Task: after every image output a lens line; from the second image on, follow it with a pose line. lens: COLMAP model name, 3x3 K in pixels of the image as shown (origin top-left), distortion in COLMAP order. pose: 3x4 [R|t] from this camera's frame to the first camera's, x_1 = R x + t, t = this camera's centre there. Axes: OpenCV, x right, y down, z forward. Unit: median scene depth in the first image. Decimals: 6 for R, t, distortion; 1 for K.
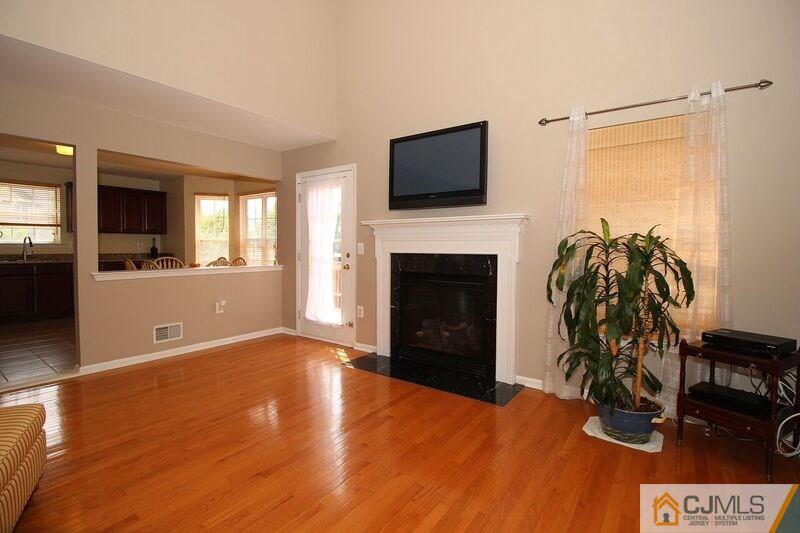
lens RADIAL K [[372.1, 0, 400.4], [0, 372.1, 260.6], [0, 0, 1]] dist [-0.006995, -0.006982]
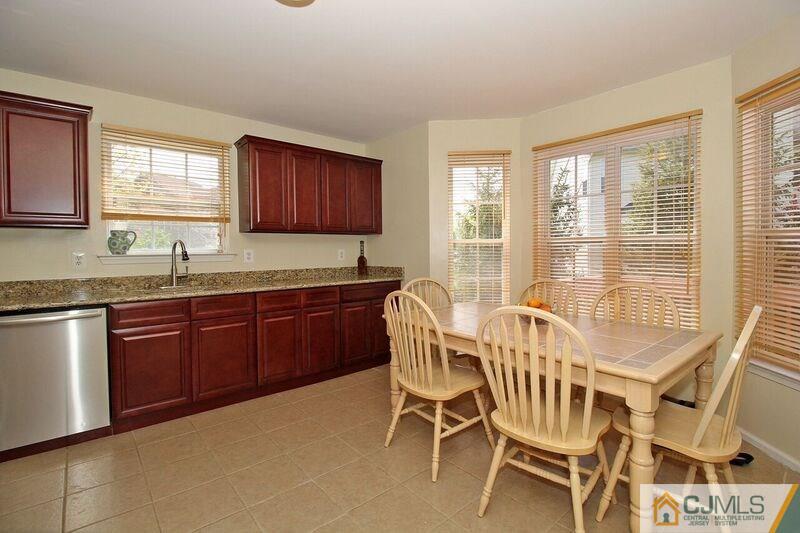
lens RADIAL K [[372.1, 0, 402.2], [0, 372.1, 262.8], [0, 0, 1]] dist [-0.006995, -0.006982]
pose [[0.972021, -0.008060, -0.234754, -0.837421], [0.006788, 0.999958, -0.006225, -0.041132], [0.234794, 0.004457, 0.972035, 0.805326]]
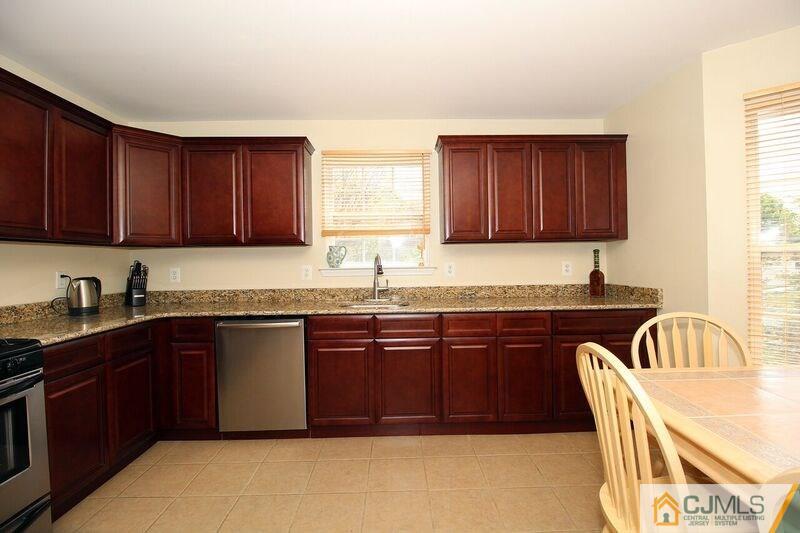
lens RADIAL K [[372.1, 0, 402.5], [0, 372.1, 259.7], [0, 0, 1]] dist [-0.006995, -0.006982]
pose [[0.599664, -0.016701, -0.800078, -0.820160], [-0.013069, 0.999444, -0.030658, -0.060276], [0.800145, 0.028841, 0.599112, 1.015372]]
